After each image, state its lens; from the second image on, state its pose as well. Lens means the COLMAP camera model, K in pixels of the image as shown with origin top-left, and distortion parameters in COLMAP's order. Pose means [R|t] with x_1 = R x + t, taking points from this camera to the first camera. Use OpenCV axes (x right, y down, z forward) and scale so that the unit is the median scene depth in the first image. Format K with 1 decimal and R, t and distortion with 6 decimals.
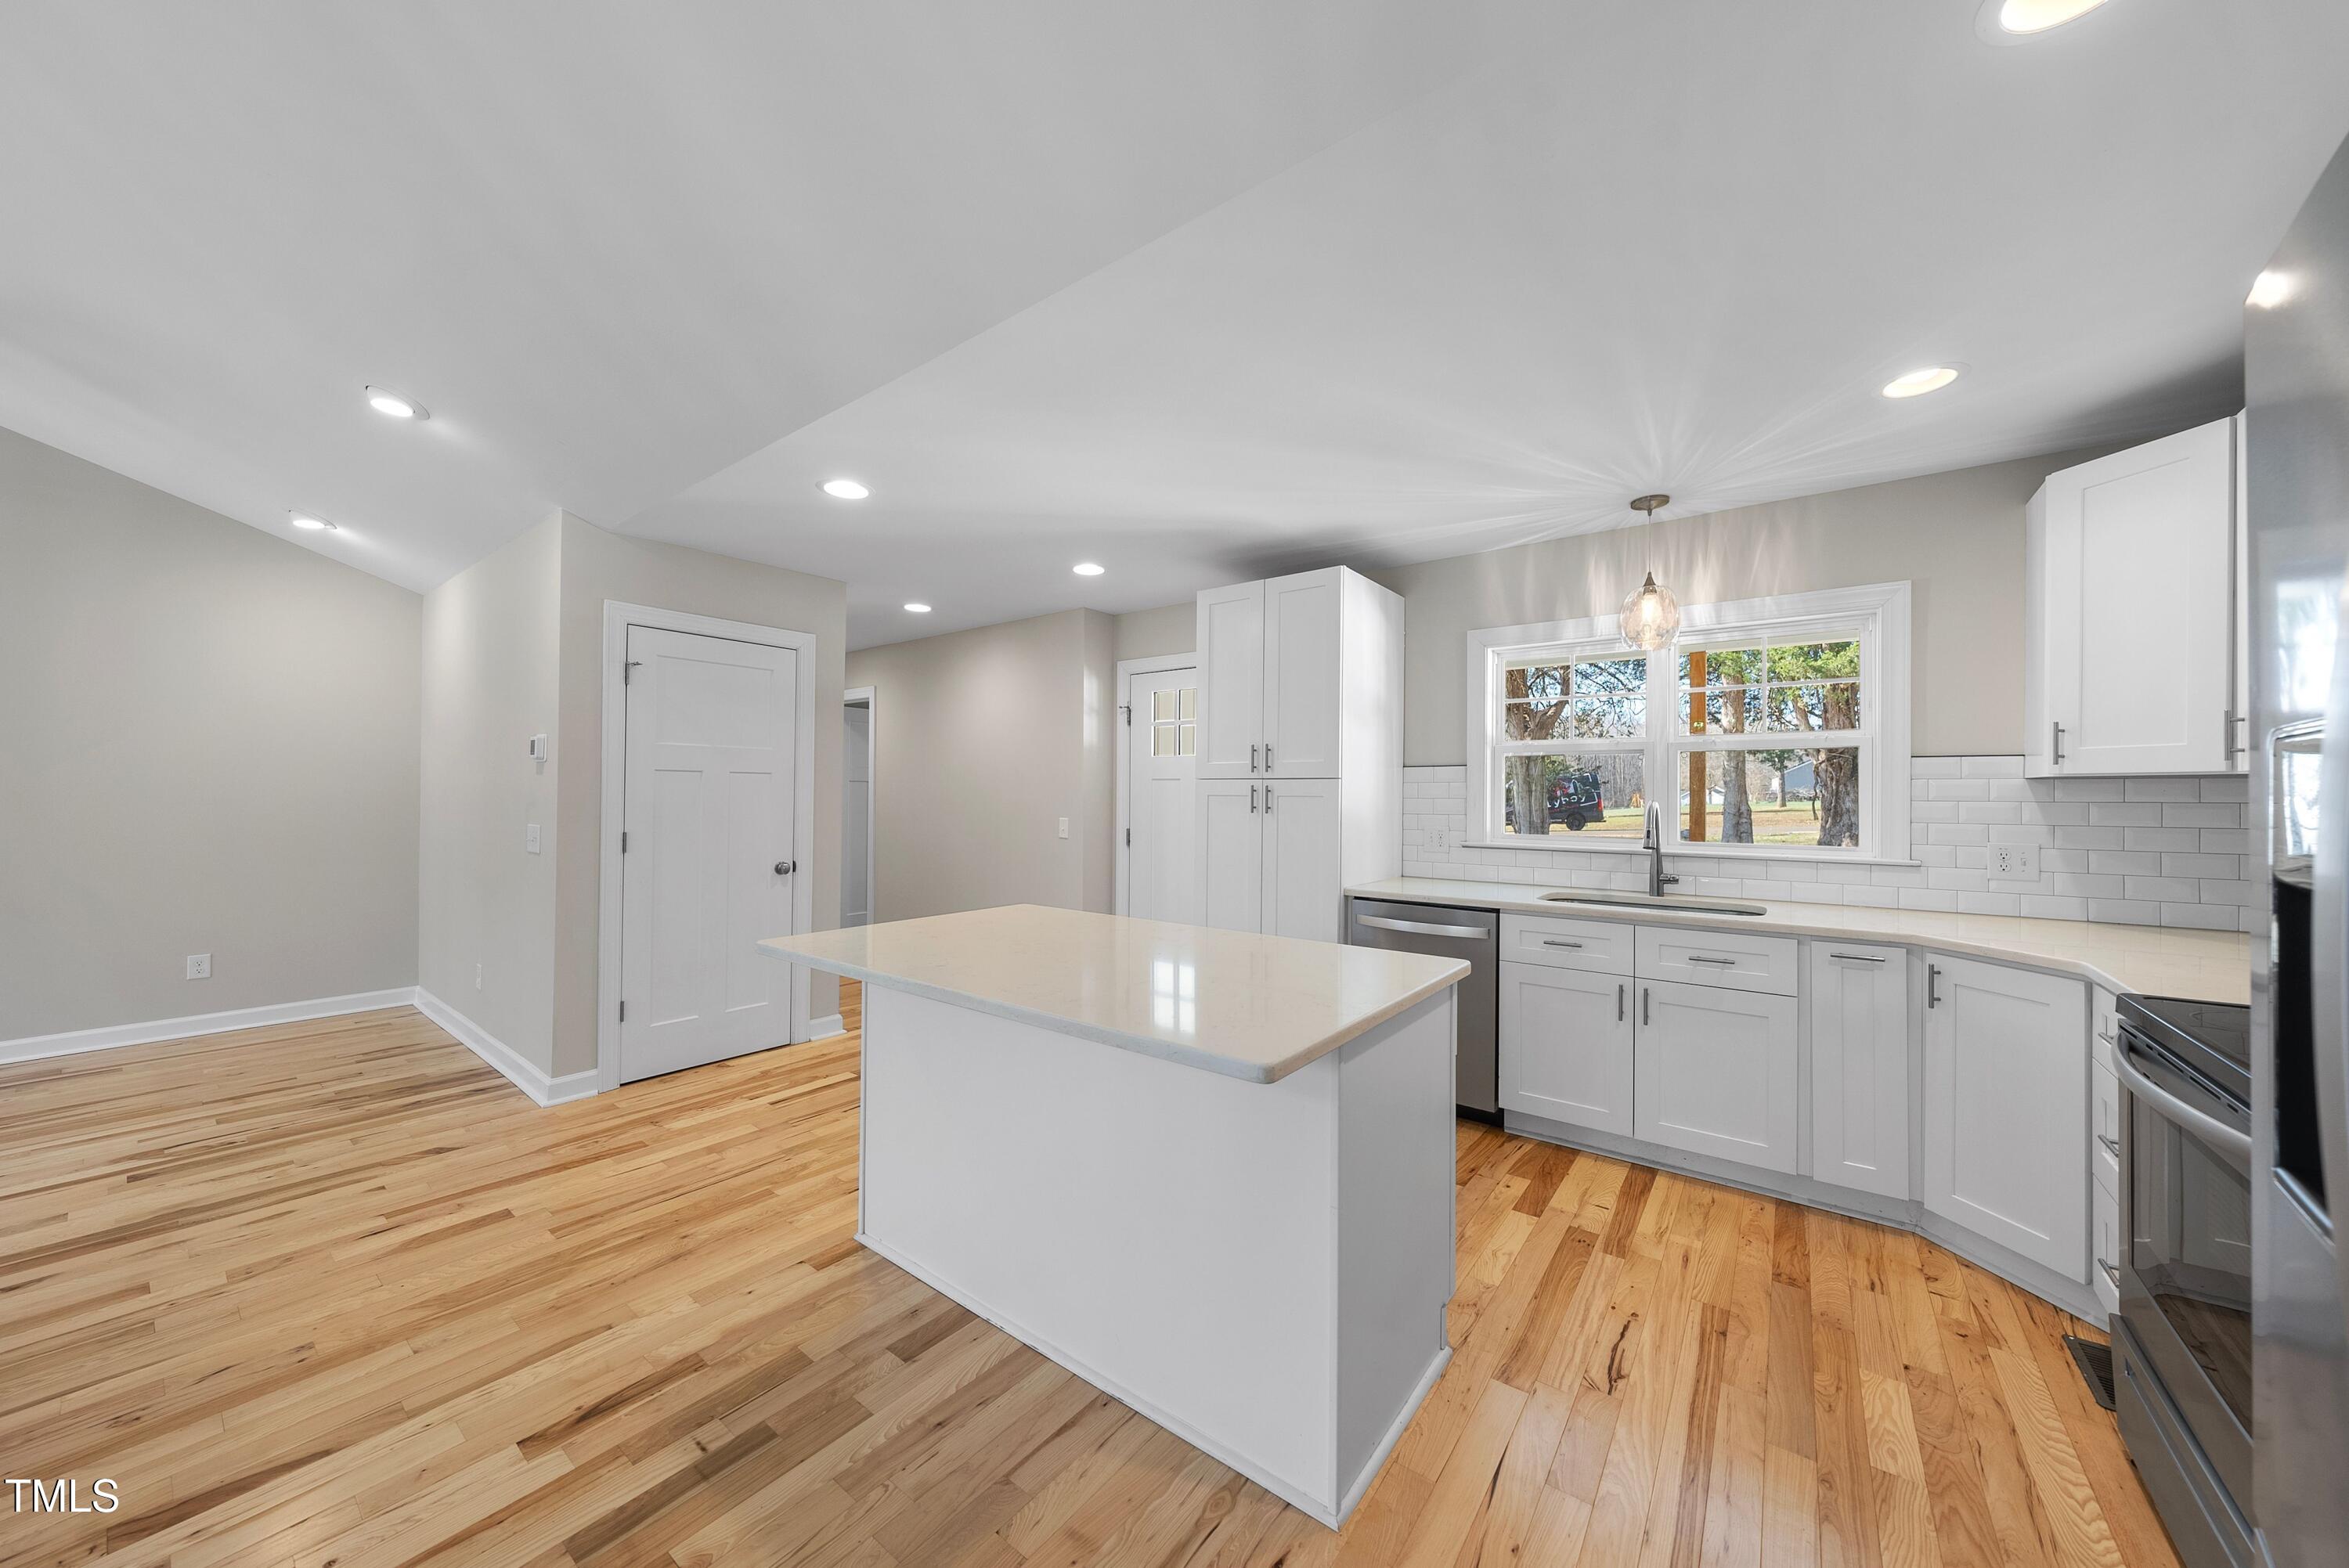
lens RADIAL K [[807.8, 0, 1176.2], [0, 807.8, 787.0], [0, 0, 1]] dist [-0.000355, -0.000035]
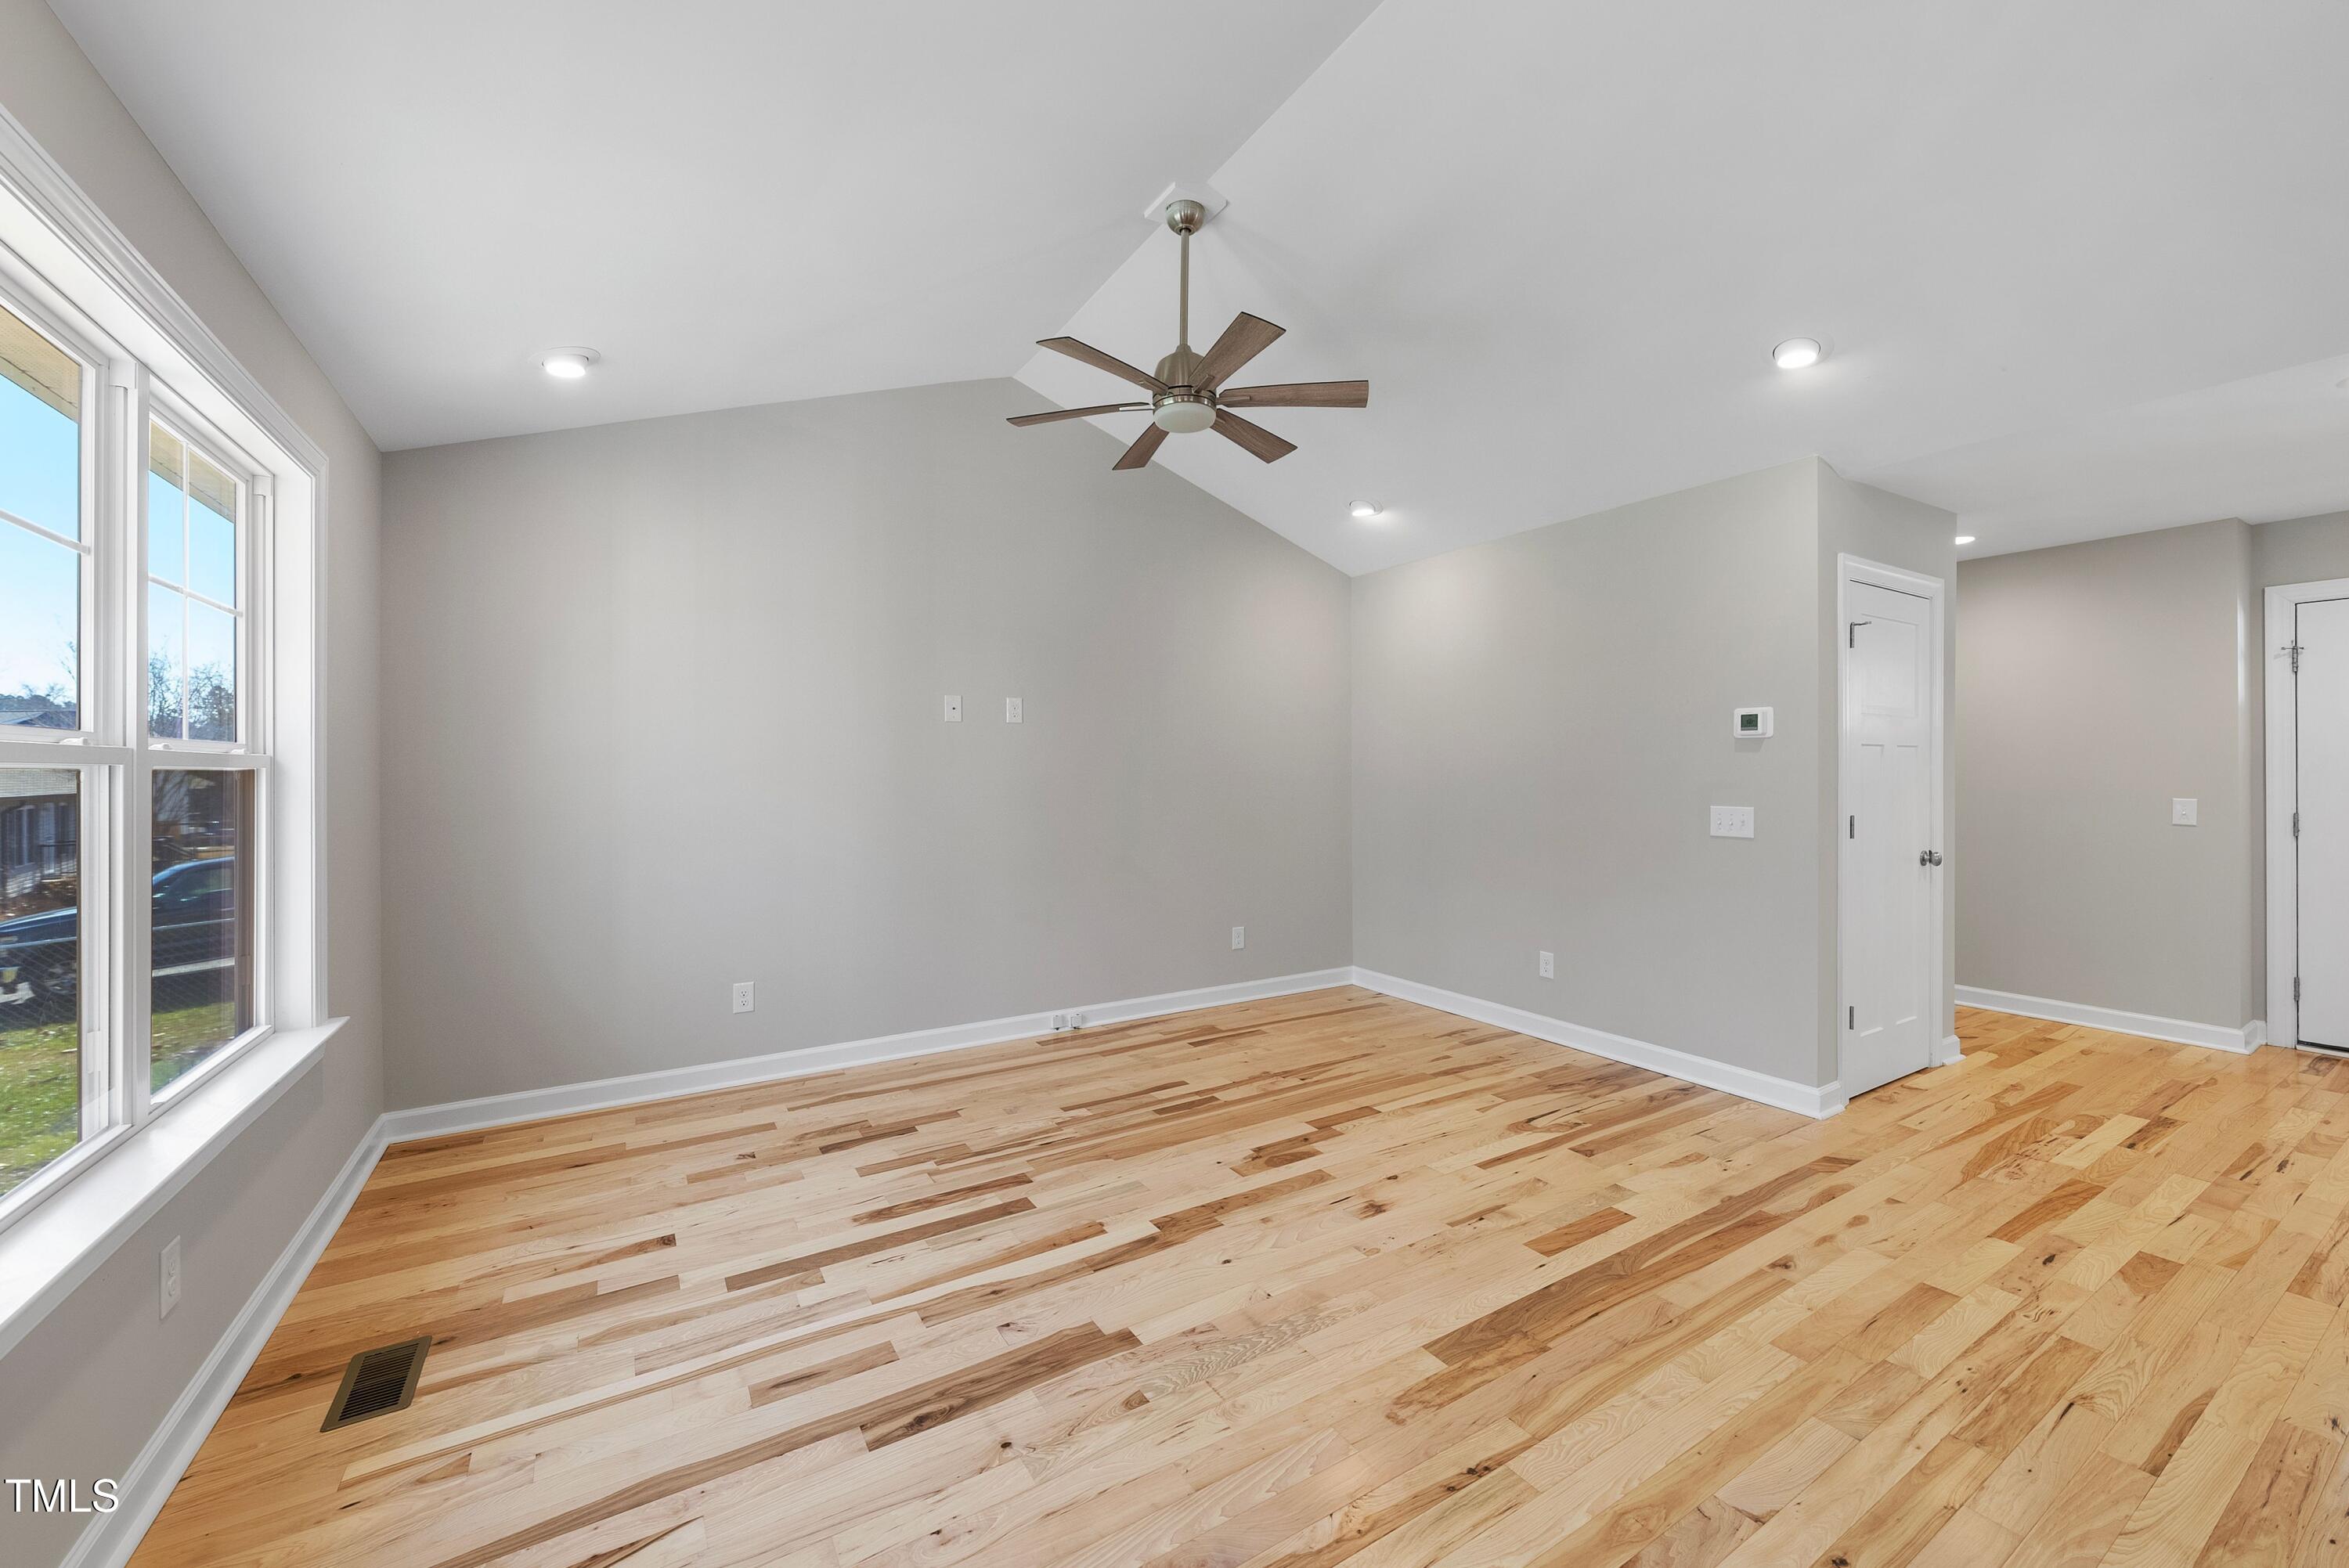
lens RADIAL K [[914.0, 0, 1184.6], [0, 914.0, 772.2], [0, 0, 1]] dist [-0.001187, -0.000271]
pose [[0.935648, -0.010621, -0.352774, -1.175740], [0.014221, 0.999870, 0.007615, -0.011090], [0.352647, -0.012142, 0.935678, -0.221488]]
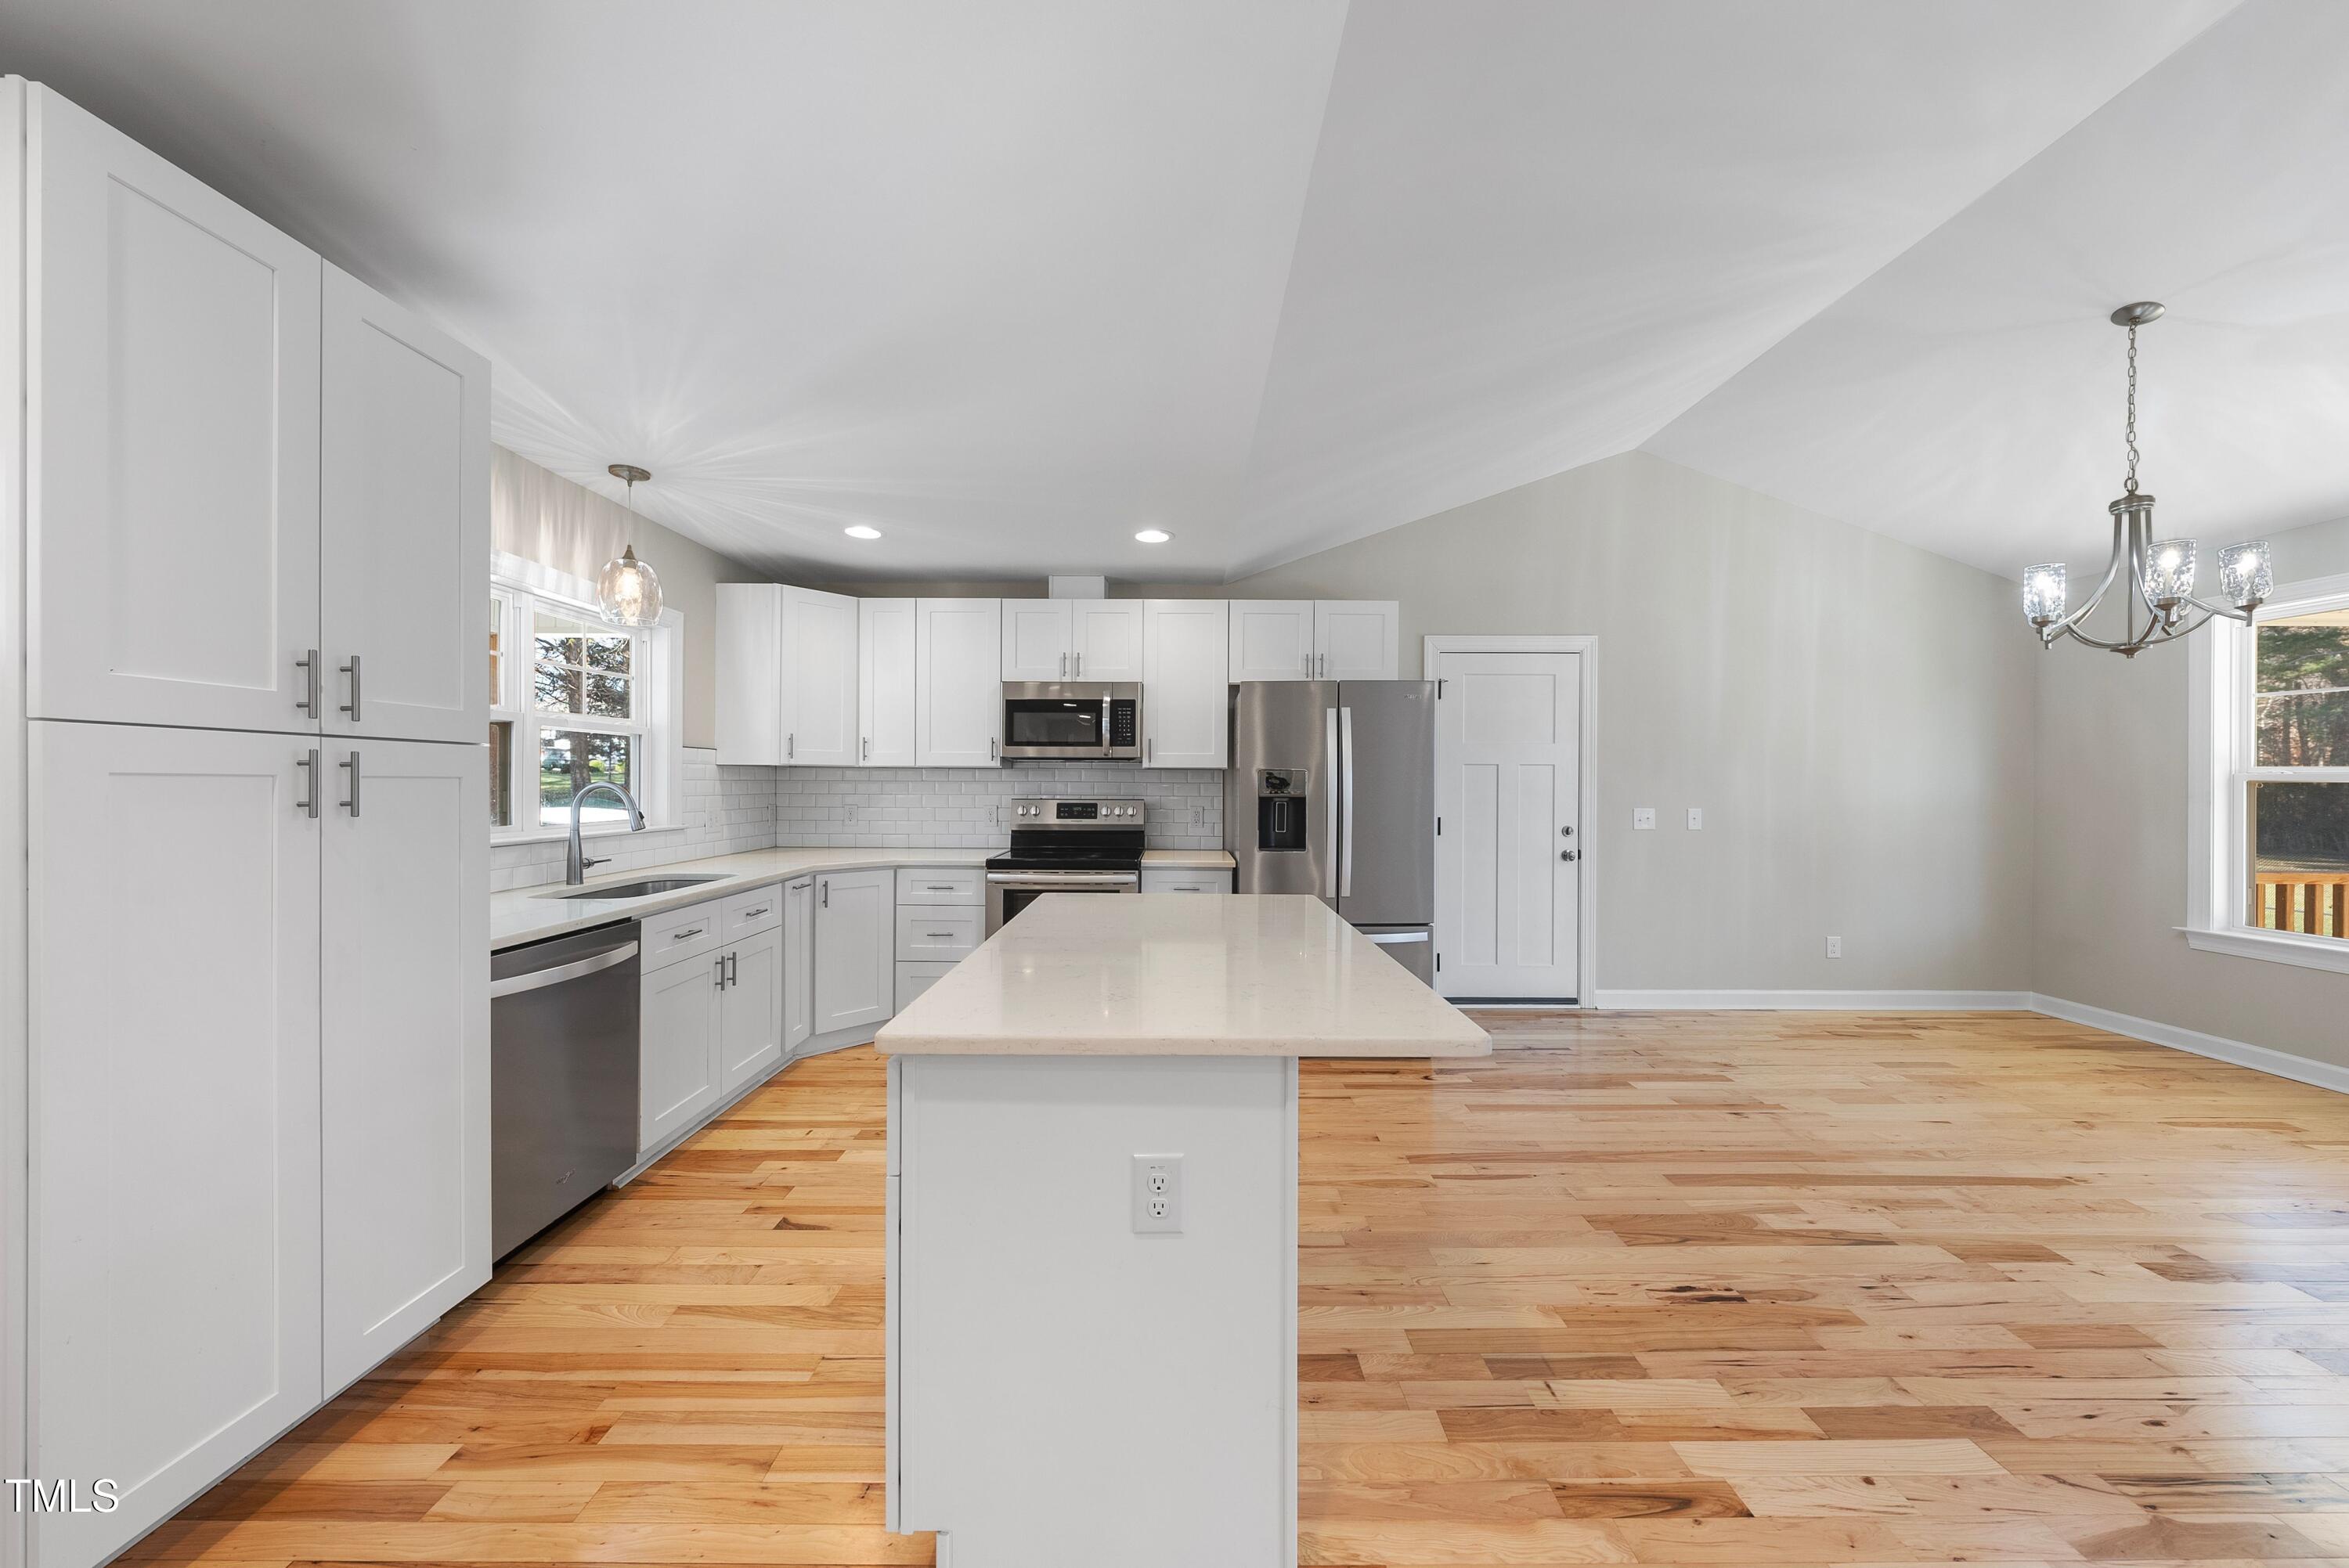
lens RADIAL K [[807.8, 0, 1176.2], [0, 807.8, 787.0], [0, 0, 1]] dist [-0.000355, -0.000035]
pose [[-0.609352, -0.013550, 0.792784, -0.587475], [-0.016510, 0.999854, 0.004400, 0.008893], [-0.792728, -0.010408, -0.609487, 1.074031]]
